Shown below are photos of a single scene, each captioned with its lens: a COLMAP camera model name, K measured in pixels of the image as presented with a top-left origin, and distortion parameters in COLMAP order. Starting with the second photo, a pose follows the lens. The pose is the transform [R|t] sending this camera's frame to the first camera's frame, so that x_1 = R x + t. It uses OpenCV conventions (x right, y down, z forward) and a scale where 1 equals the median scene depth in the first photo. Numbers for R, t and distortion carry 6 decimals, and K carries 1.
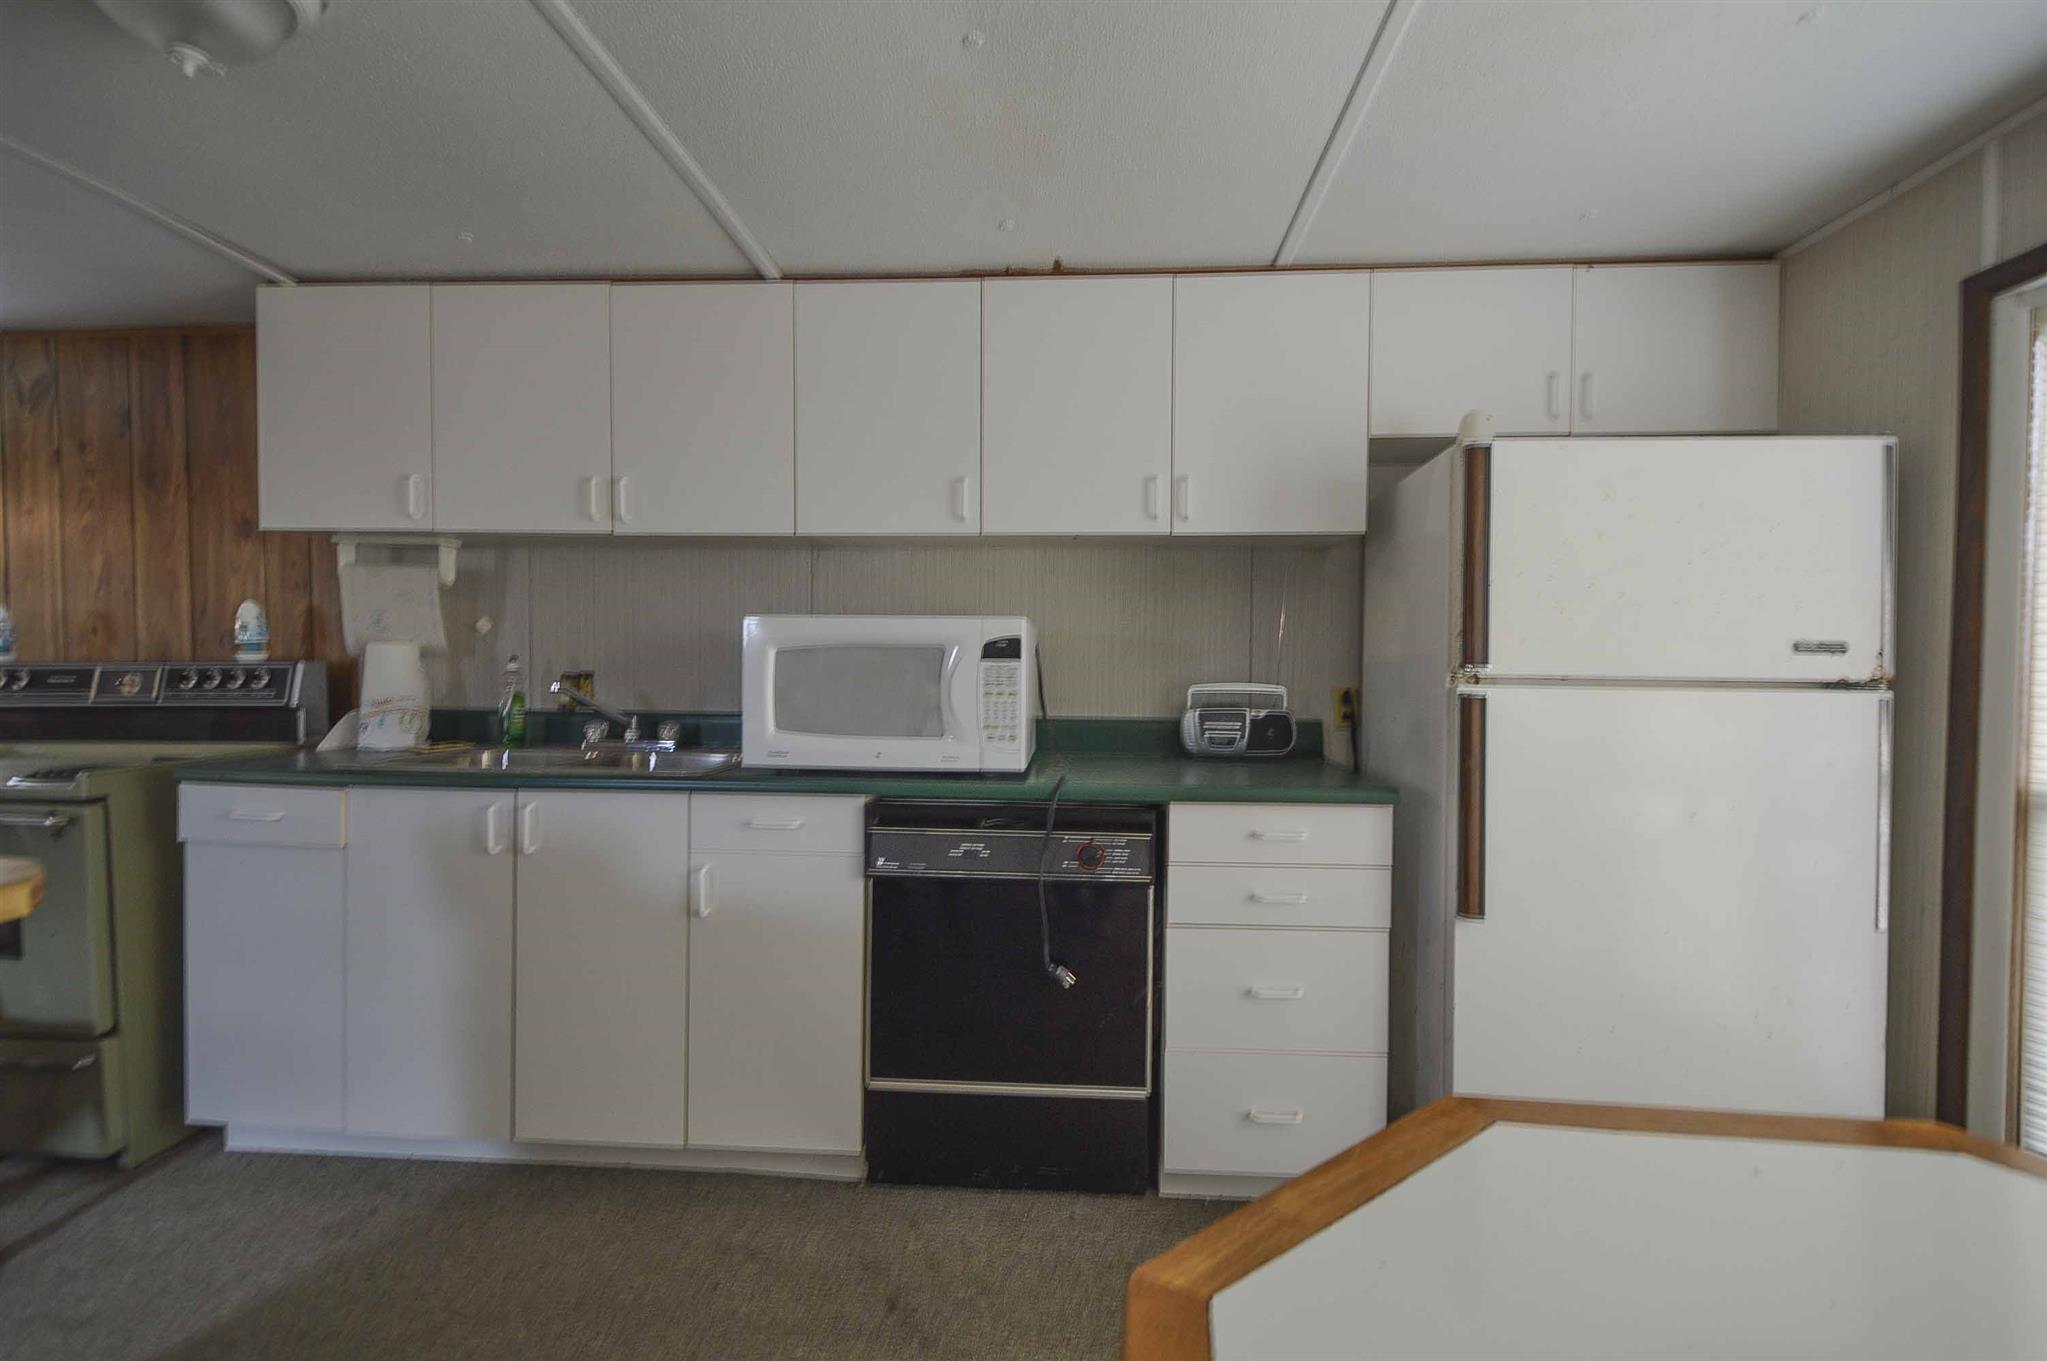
lens RADIAL K [[902.6, 0, 1035.1], [0, 902.6, 673.8], [0, 0, 1]] dist [-0.008341, -0.000666]
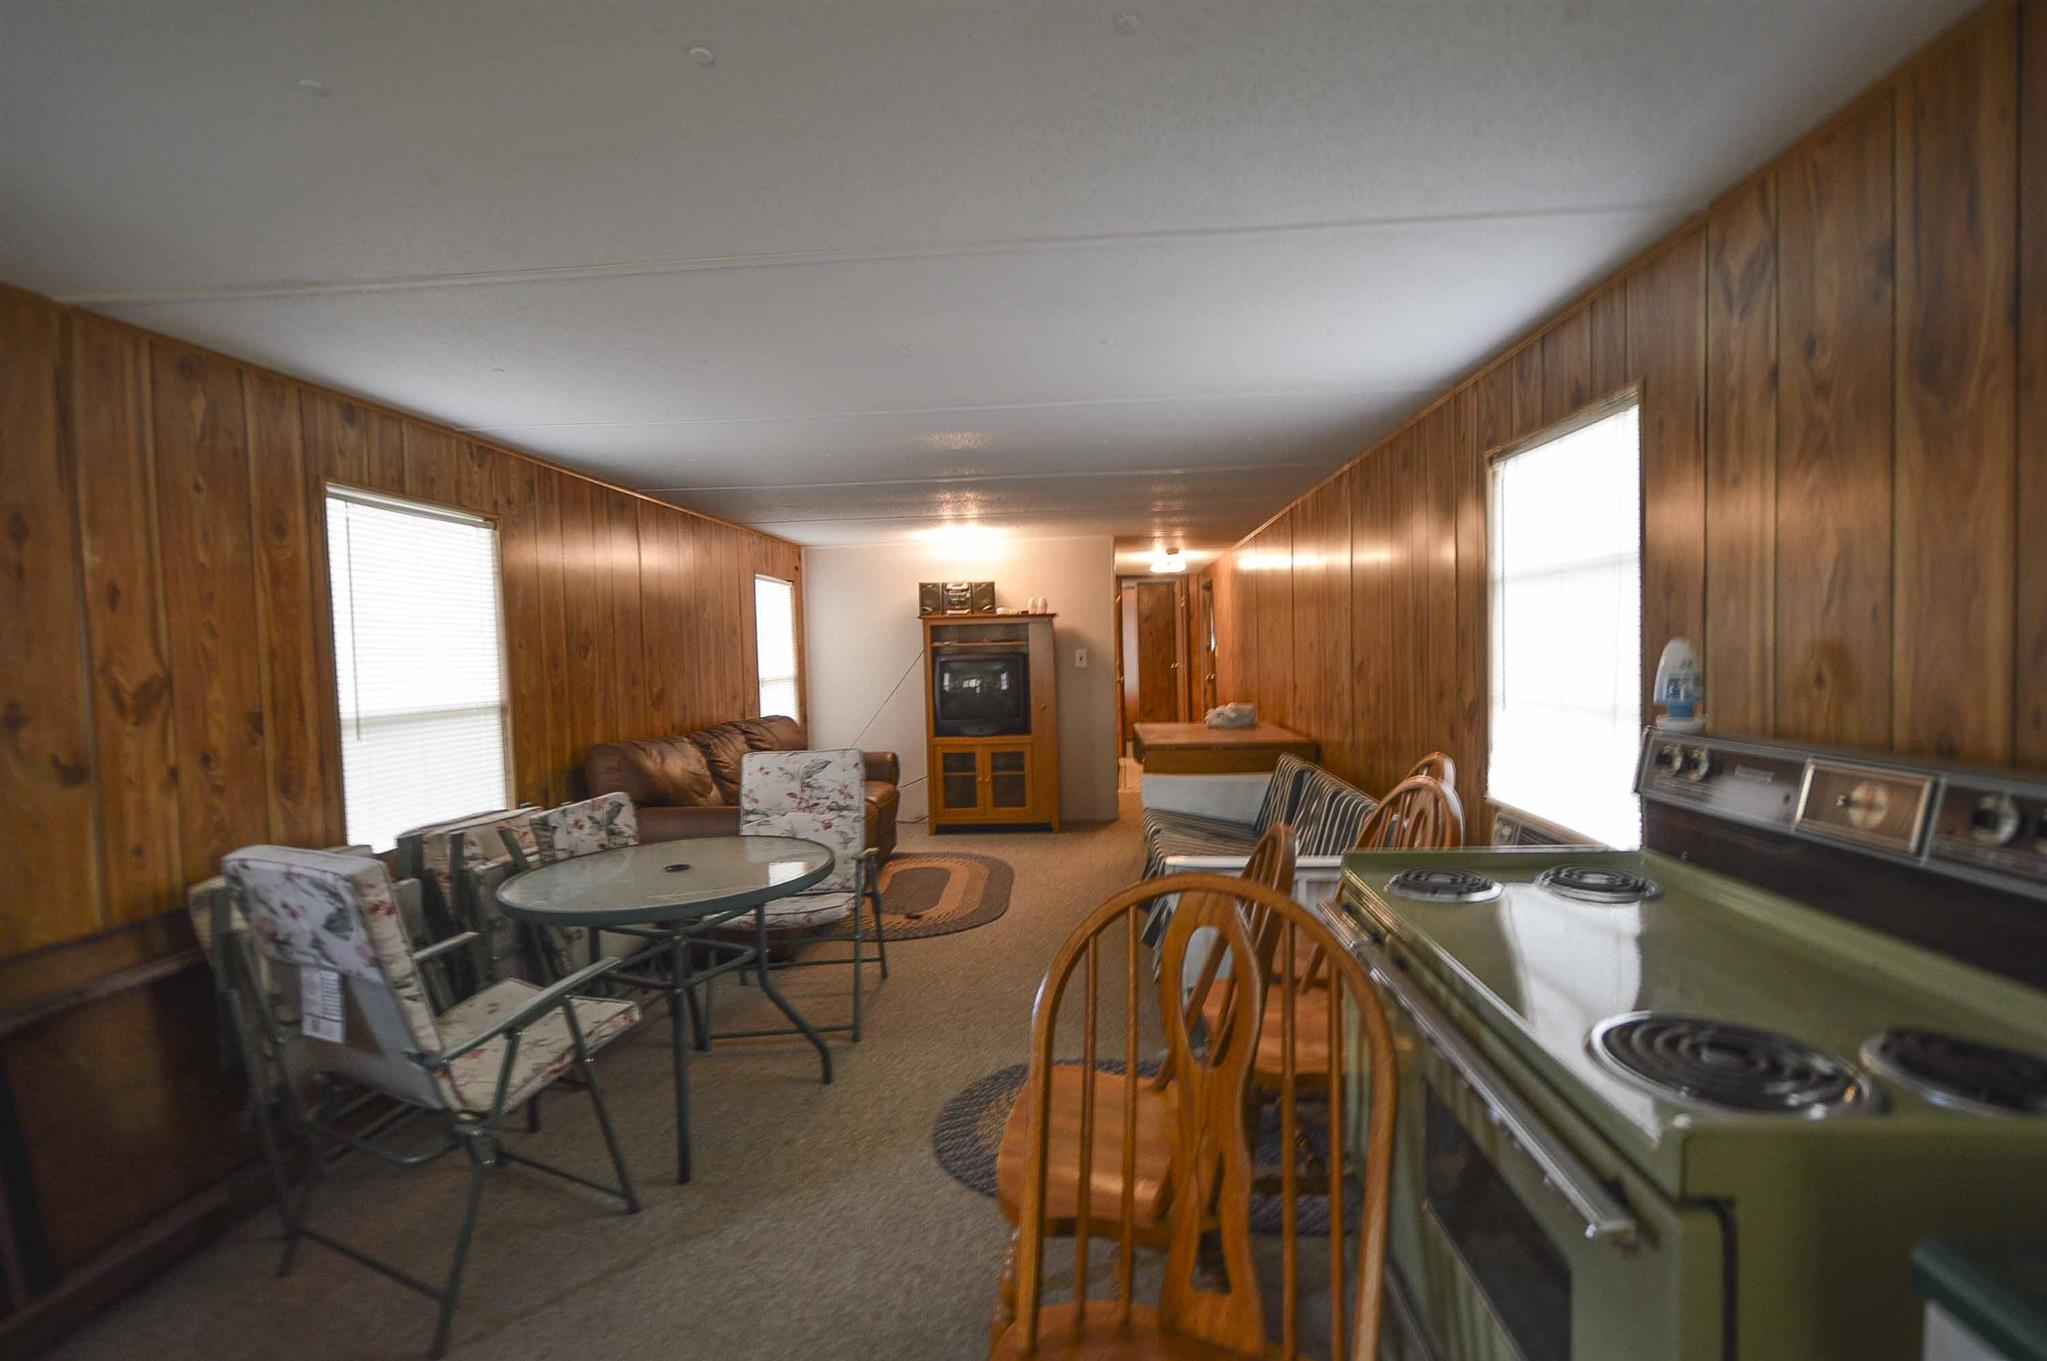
lens RADIAL K [[902.6, 0, 1036.1], [0, 902.6, 680.7], [0, 0, 1]] dist [-0.008341, -0.000666]
pose [[-0.018863, 0.034547, -0.999225, -0.632307], [-0.004808, 0.999388, 0.034644, -0.081607], [0.999811, 0.005458, -0.018685, 0.676409]]
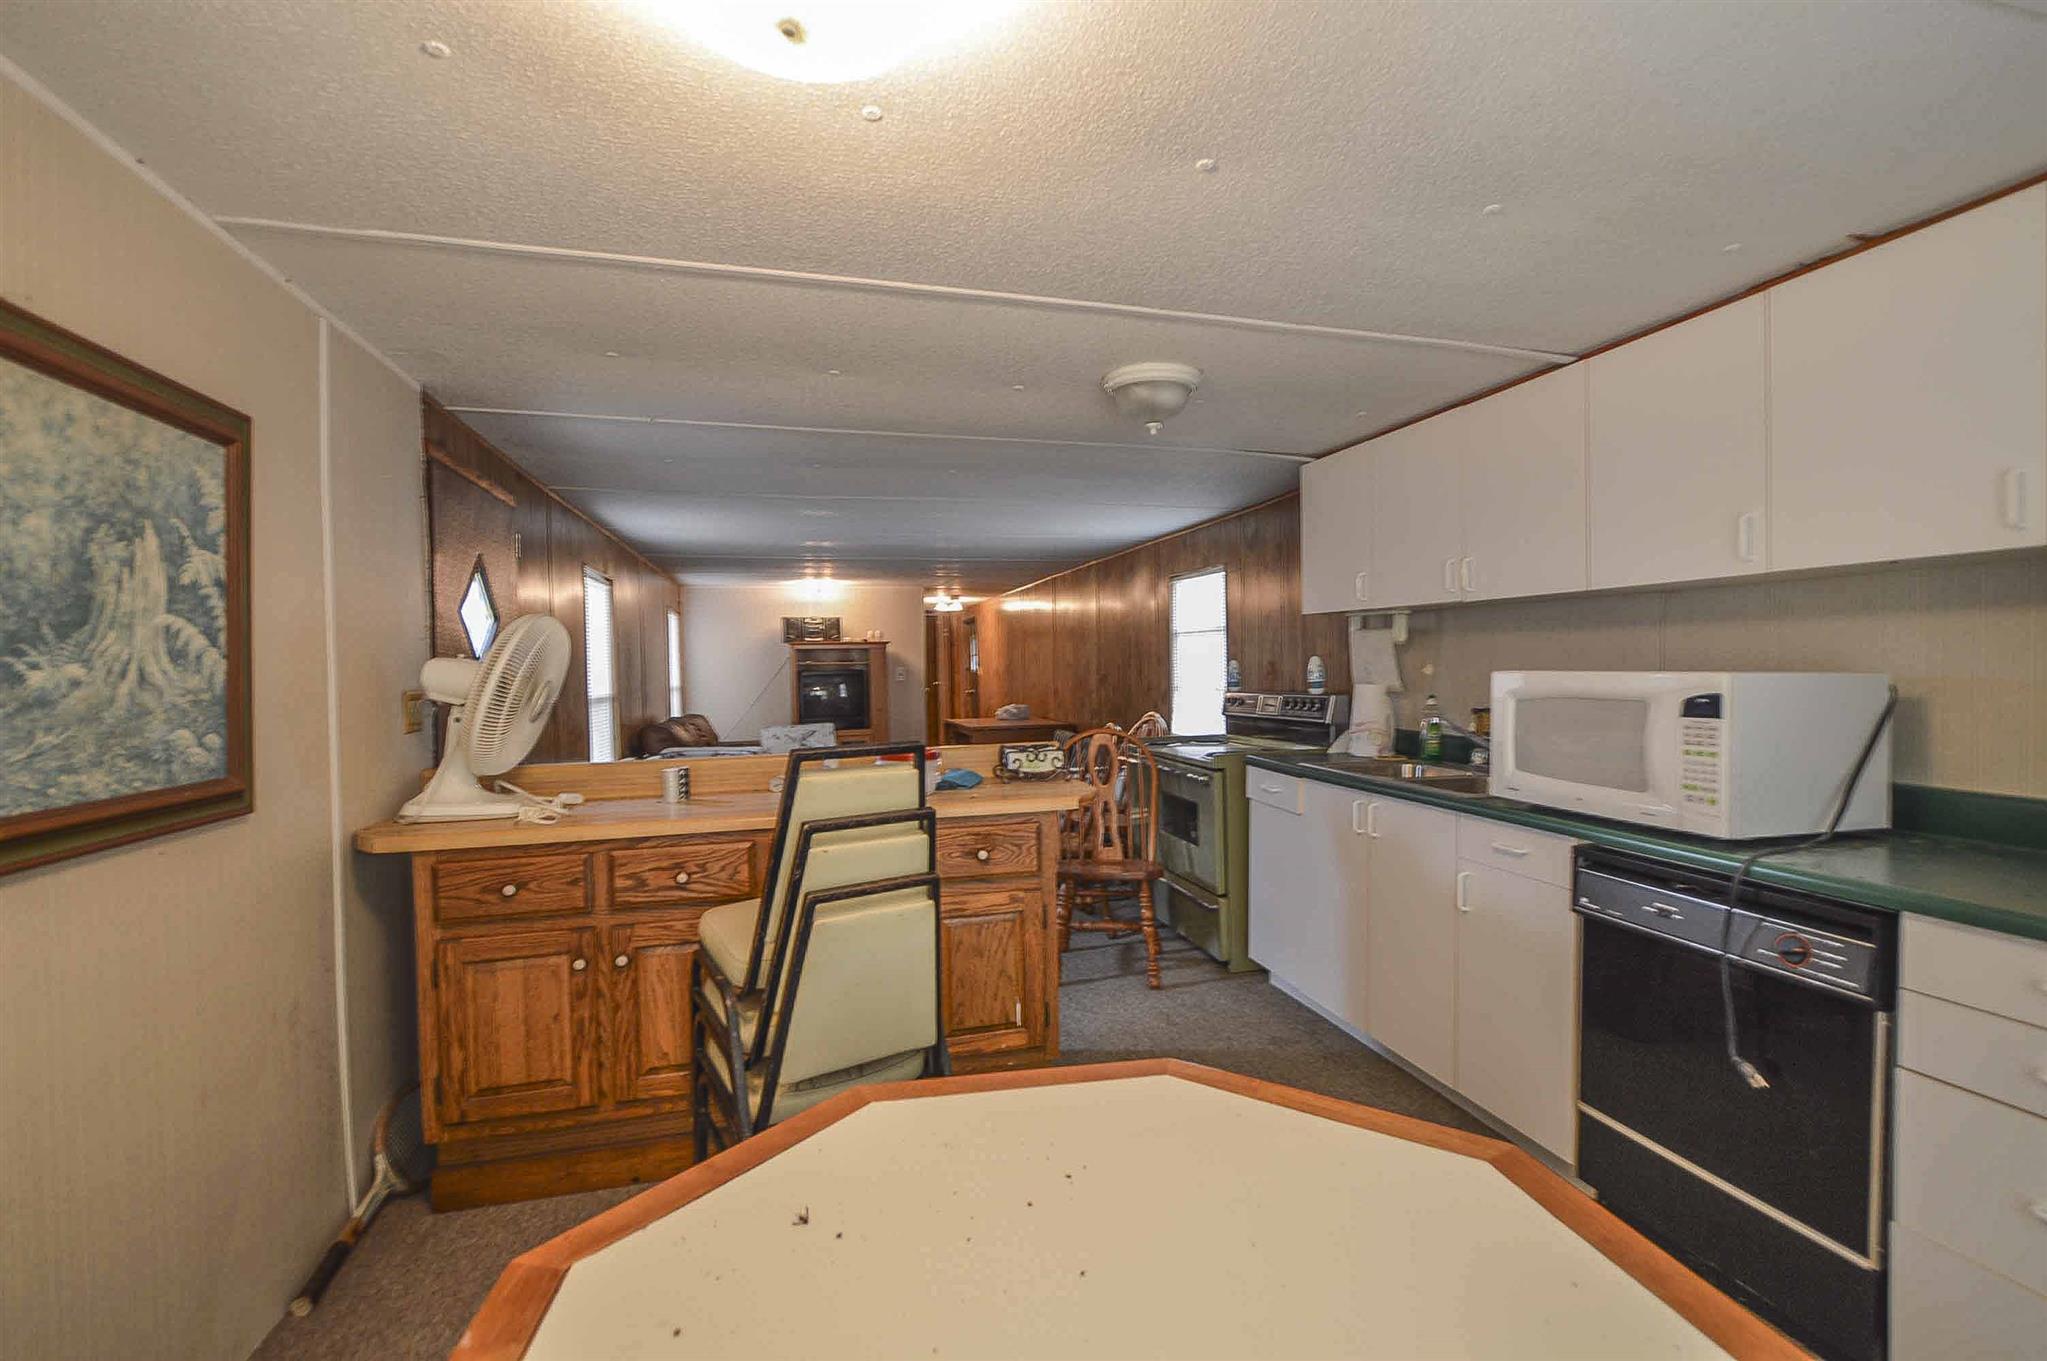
lens RADIAL K [[902.6, 0, 1029.5], [0, 902.6, 667.6], [0, 0, 1]] dist [-0.008341, -0.000666]
pose [[0.301970, -0.005775, -0.953300, 0.599689], [-0.009377, 0.999915, -0.009028, -0.049284], [0.953271, 0.011665, 0.301891, 0.035794]]
